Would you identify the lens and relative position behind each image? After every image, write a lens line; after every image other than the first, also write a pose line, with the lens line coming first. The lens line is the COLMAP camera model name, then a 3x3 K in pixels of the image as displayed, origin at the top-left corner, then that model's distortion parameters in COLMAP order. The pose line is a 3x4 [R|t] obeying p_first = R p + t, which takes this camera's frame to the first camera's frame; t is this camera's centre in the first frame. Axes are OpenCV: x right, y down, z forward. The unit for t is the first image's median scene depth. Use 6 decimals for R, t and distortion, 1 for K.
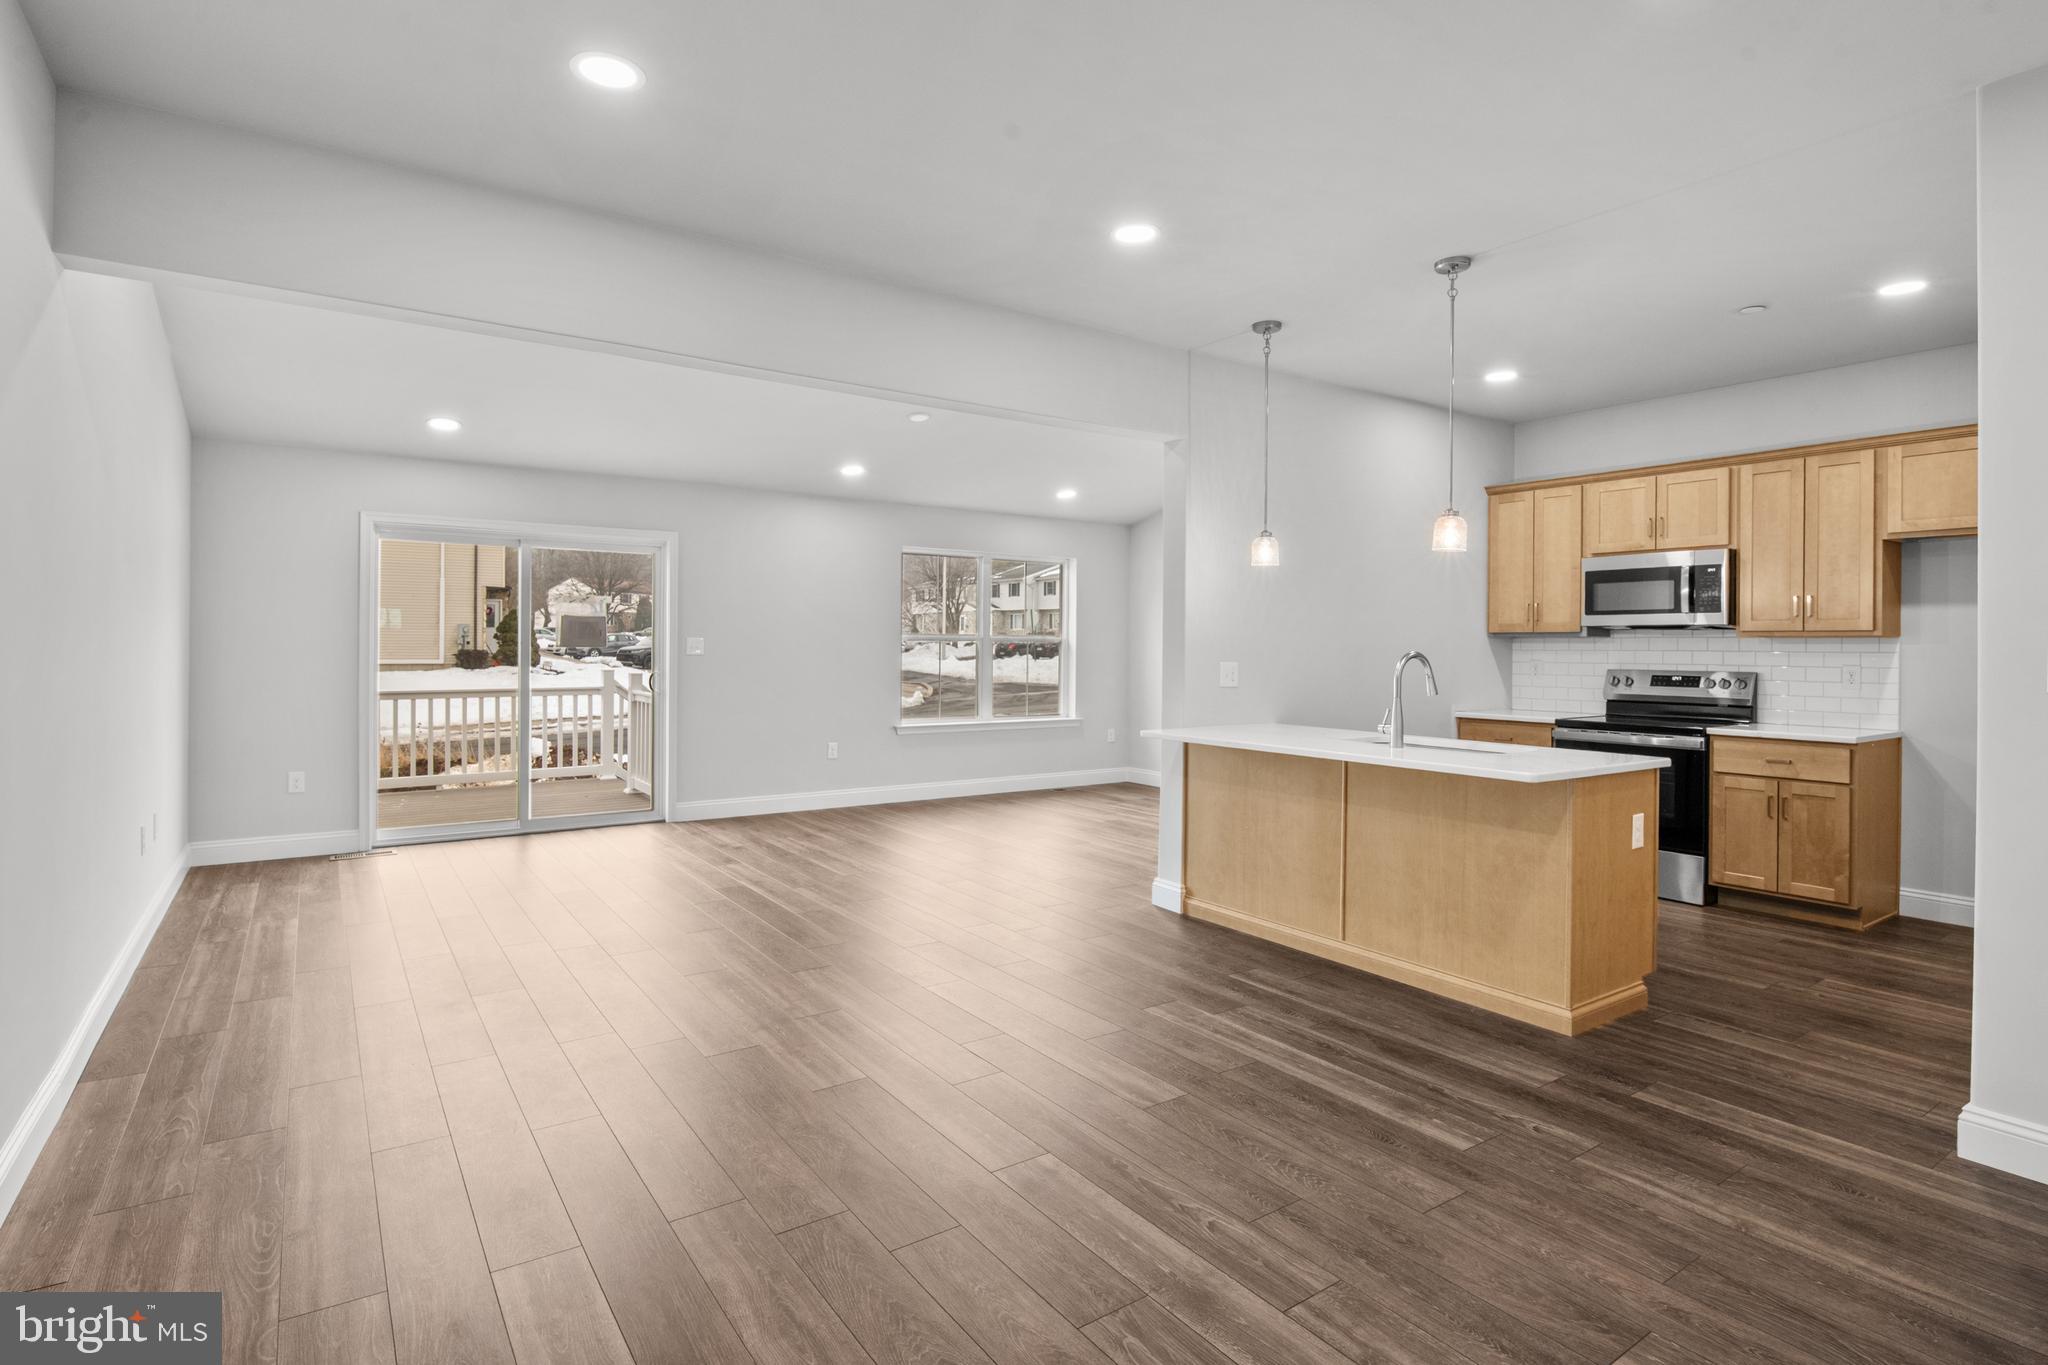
lens RADIAL K [[1022.3, 0, 1022.1], [0, 1022.3, 650.1], [0, 0, 1]] dist [0.000698, -0.003324]
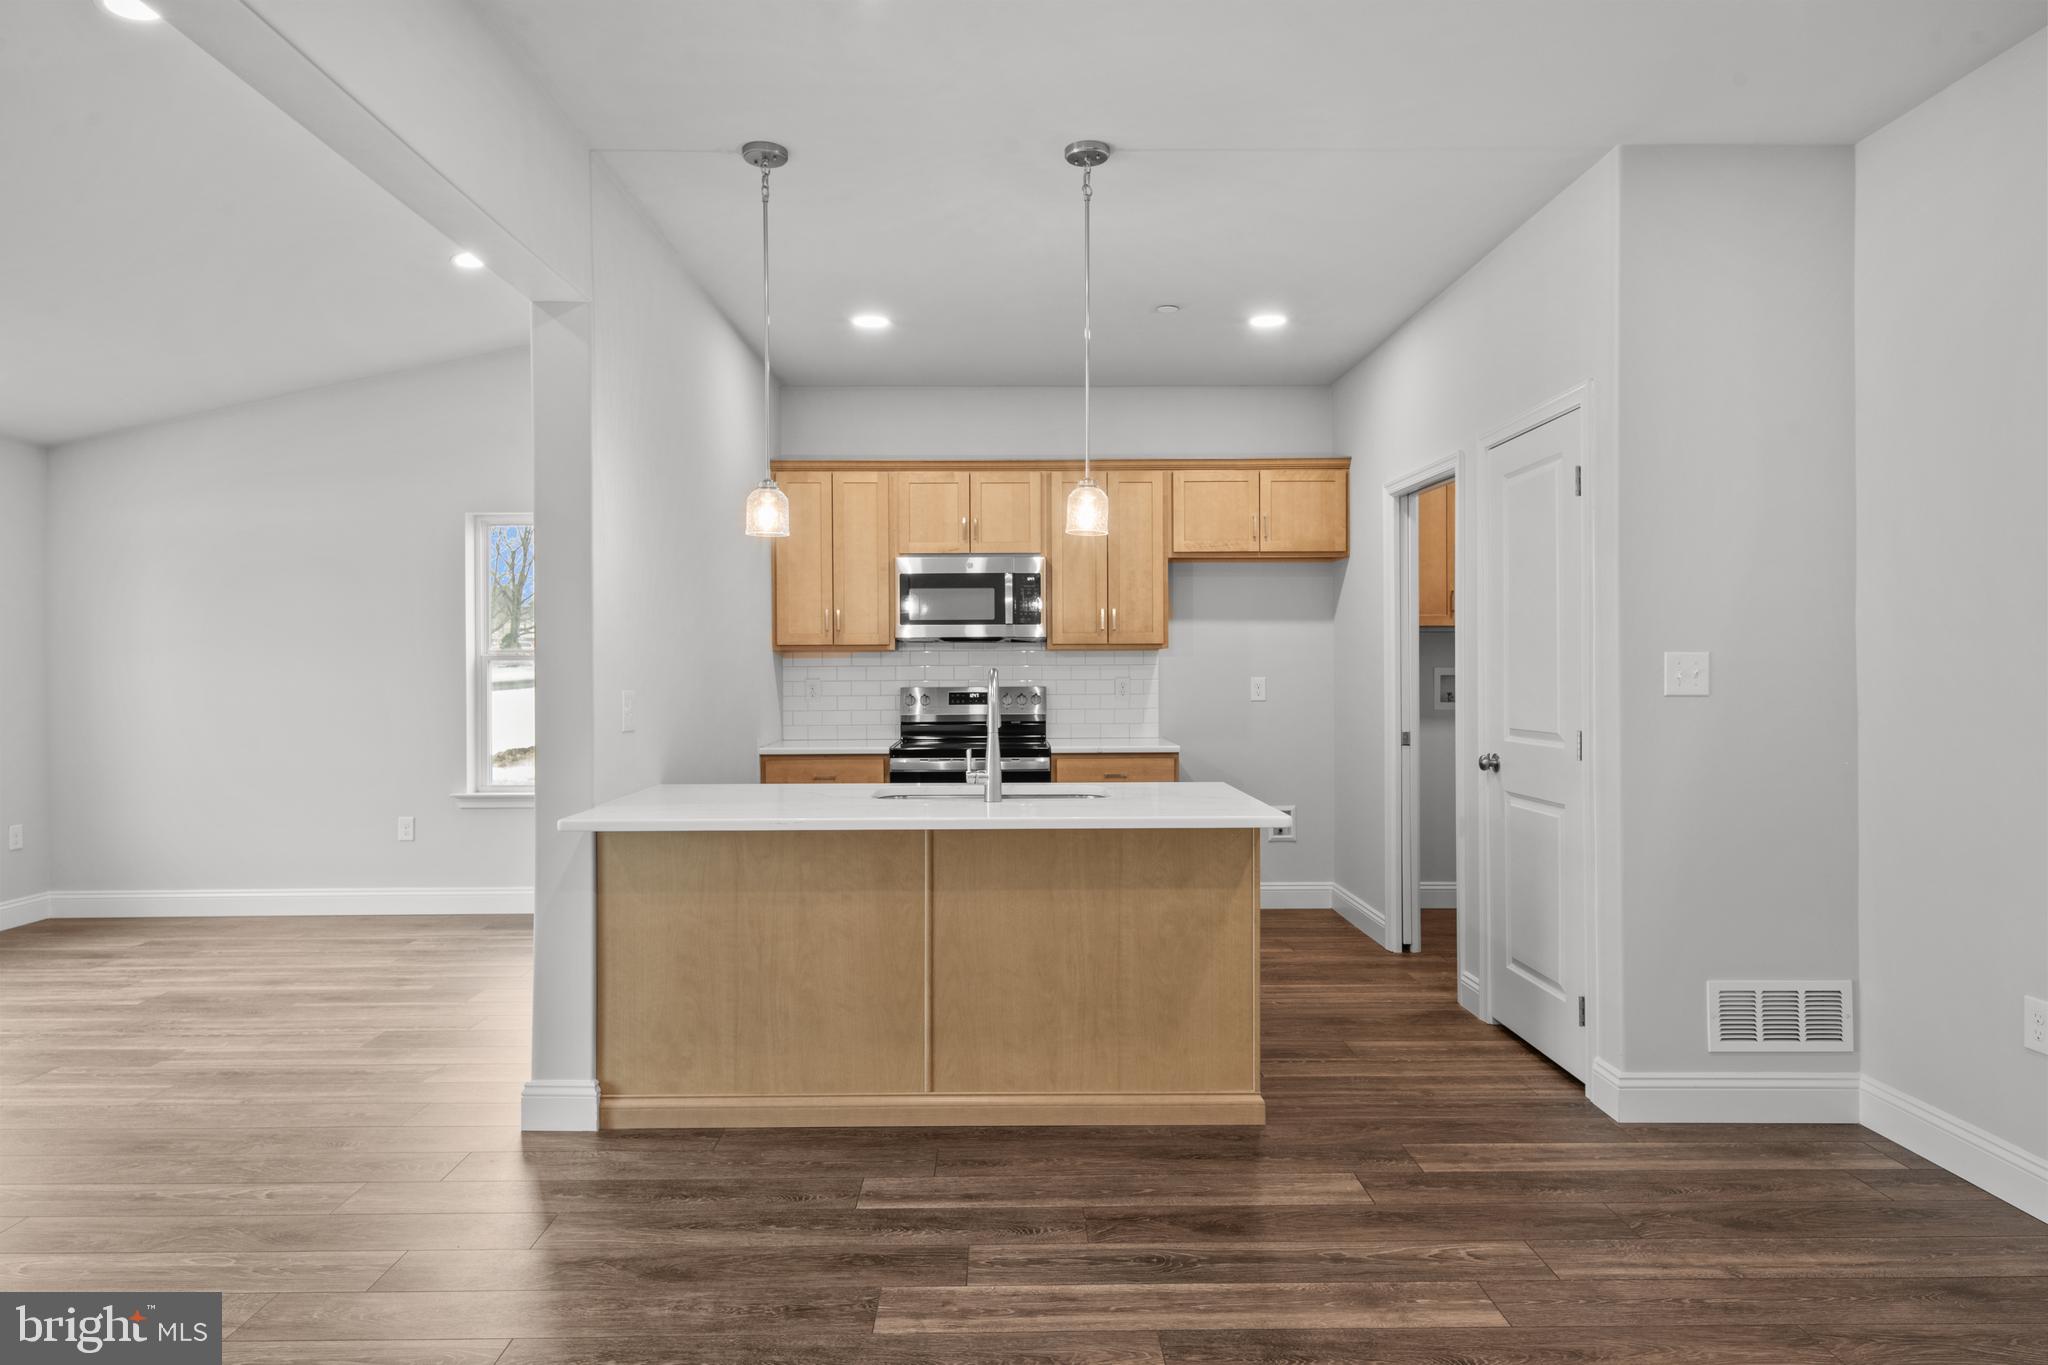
lens RADIAL K [[1197.4, 0, 1012.9], [0, 1197.4, 669.5], [0, 0, 1]] dist [0.016629, -0.008049]
pose [[0.561276, -0.011848, 0.827544, -0.265004], [0.011695, 0.999911, 0.006384, -0.002229], [-0.827546, 0.006095, 0.561364, 0.422454]]
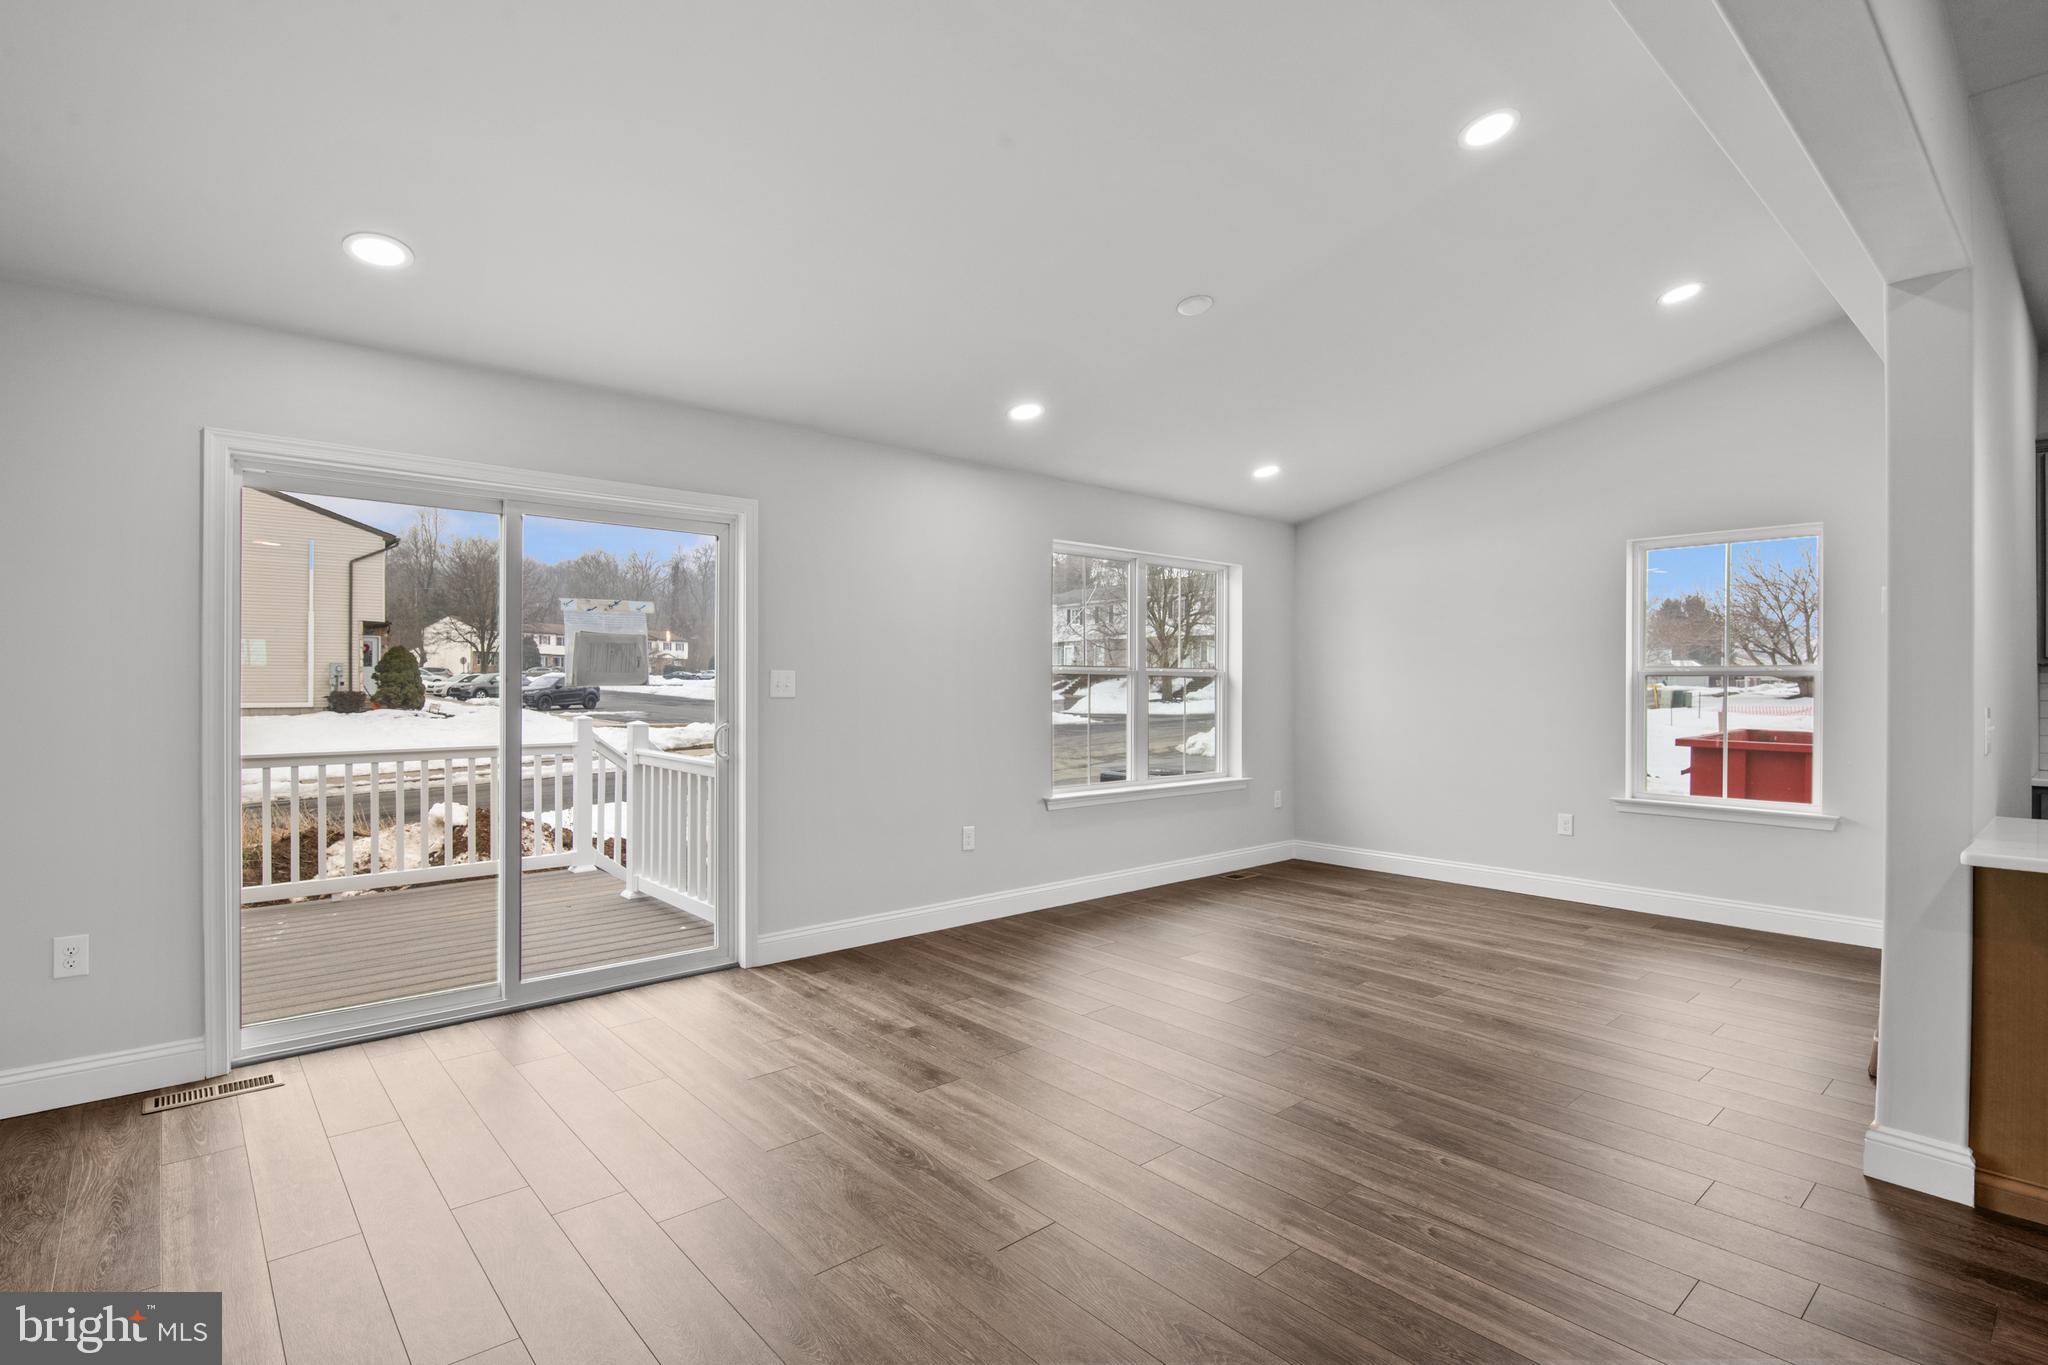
lens RADIAL K [[966.4, 0, 1006.9], [0, 966.4, 690.9], [0, 0, 1]] dist [0.000043, -0.007669]
pose [[0.993601, -0.005595, 0.112805, -0.367471], [0.005270, 0.999981, 0.003183, -0.001597], [-0.112821, -0.002569, 0.993612, 0.578968]]
